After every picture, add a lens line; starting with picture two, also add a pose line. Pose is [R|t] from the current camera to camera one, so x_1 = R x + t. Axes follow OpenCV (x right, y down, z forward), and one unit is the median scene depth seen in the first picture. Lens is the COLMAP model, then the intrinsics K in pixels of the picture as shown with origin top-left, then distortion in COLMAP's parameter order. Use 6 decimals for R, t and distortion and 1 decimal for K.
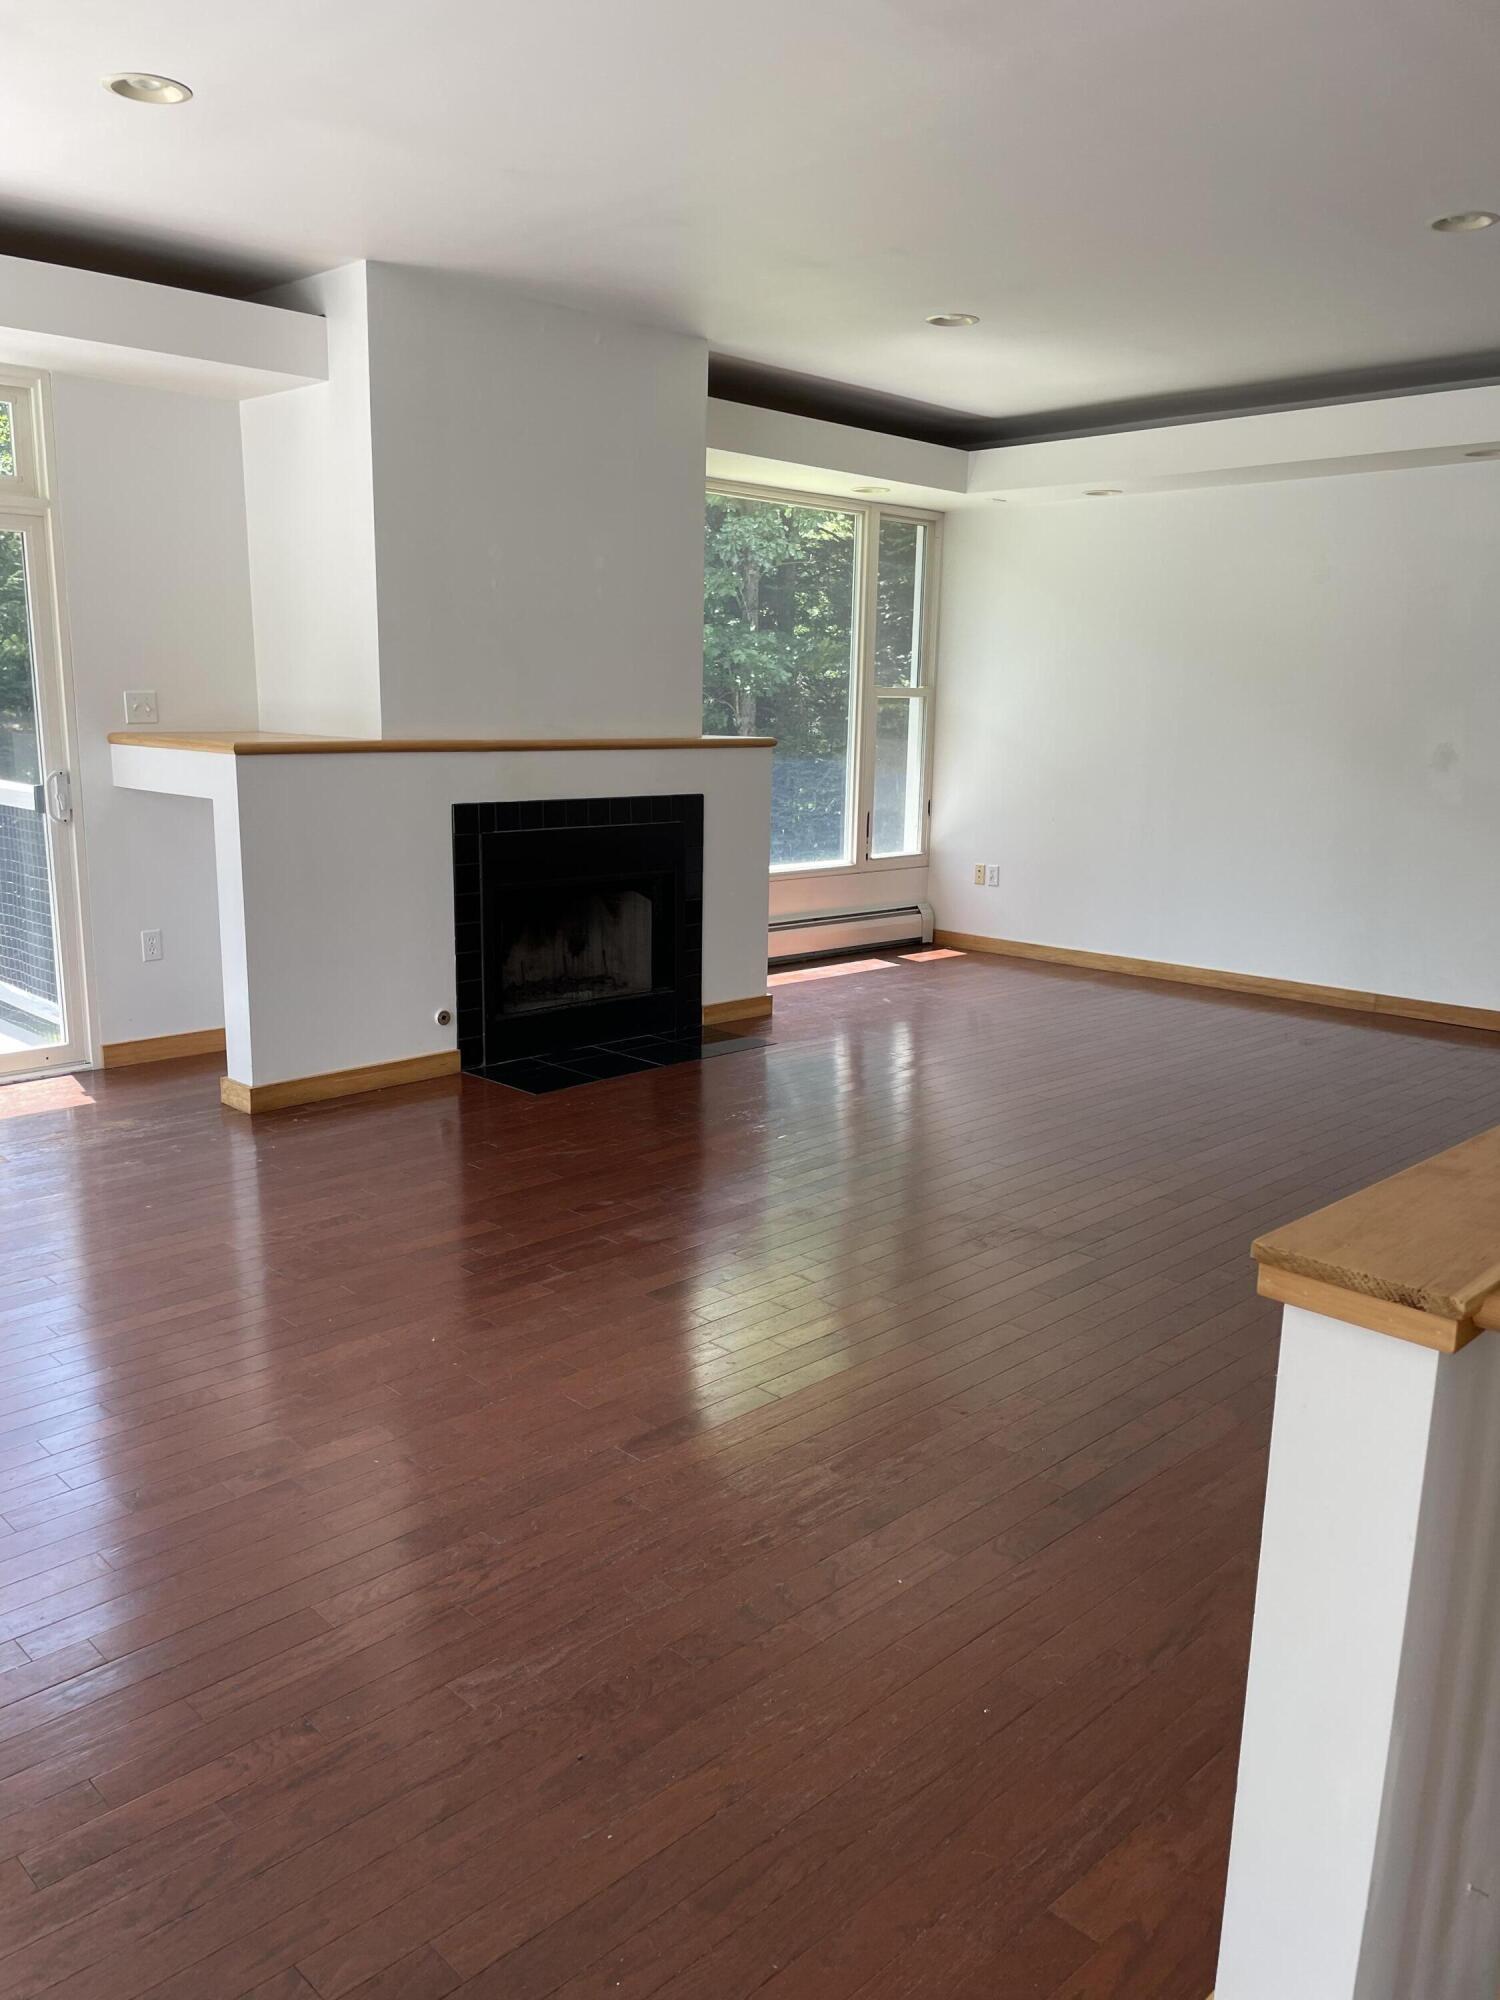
lens RADIAL K [[1506.1, 0, 744.9], [0, 1506.1, 1016.0], [0, 0, 1]] dist [0.090388, -0.123093]
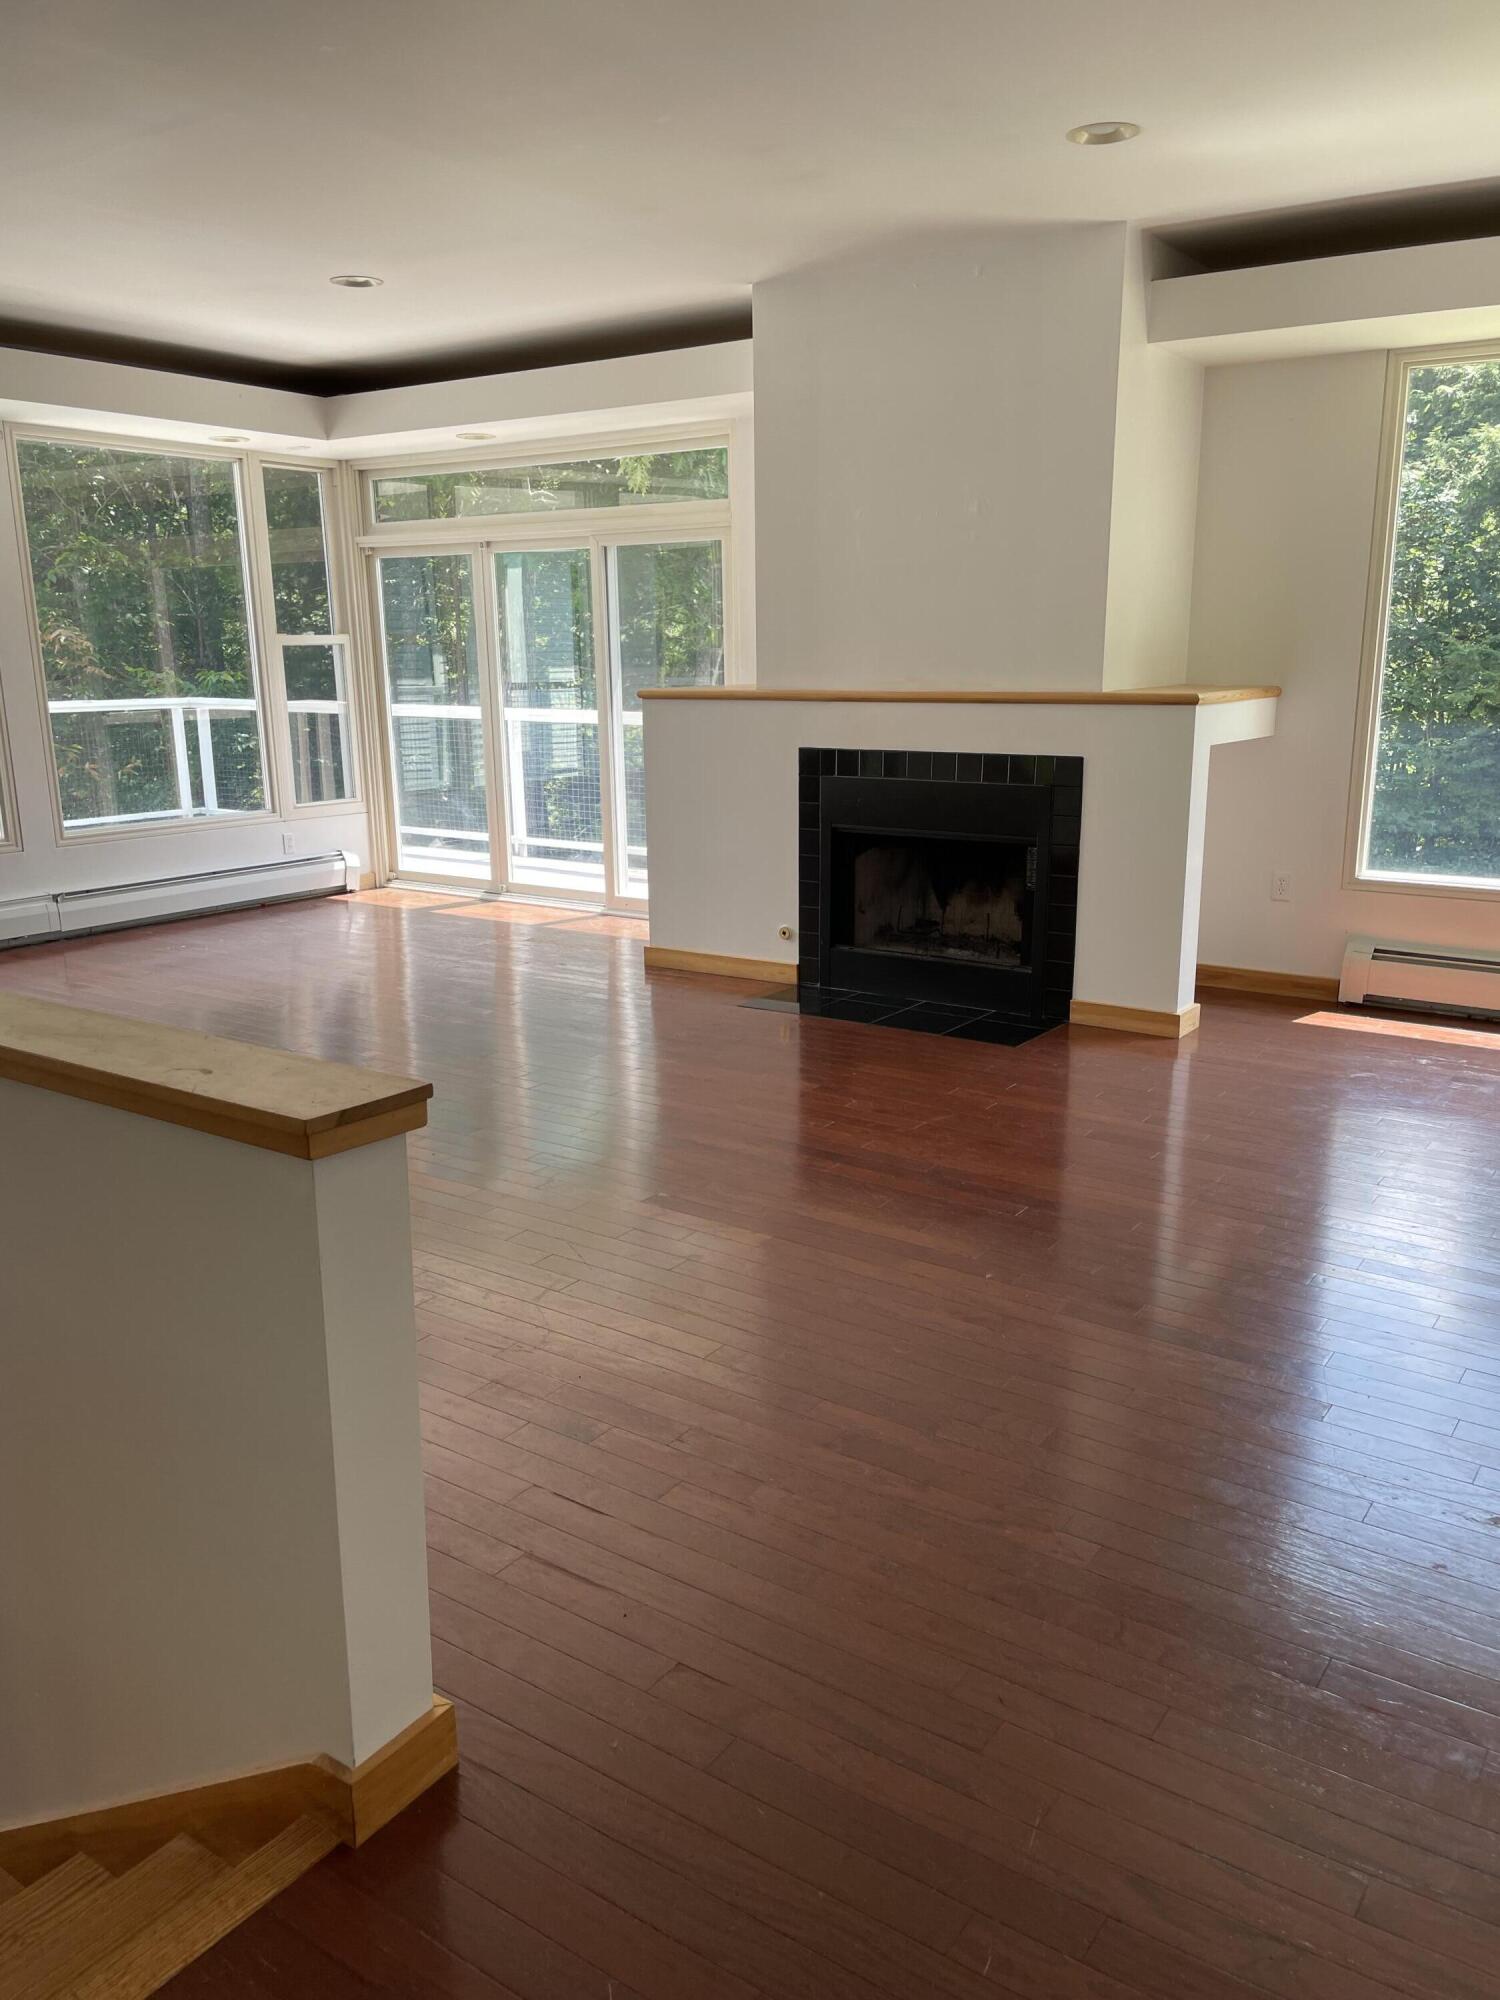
lens RADIAL K [[1495.4, 0, 872.9], [0, 1495.4, 1040.8], [0, 0, 1]] dist [0.007994, 0.002912]
pose [[0.227646, 0.228339, -0.946593, 0.926824], [-0.197673, 0.962712, 0.184689, -0.145502], [0.953469, 0.145073, 0.264294, 0.793535]]
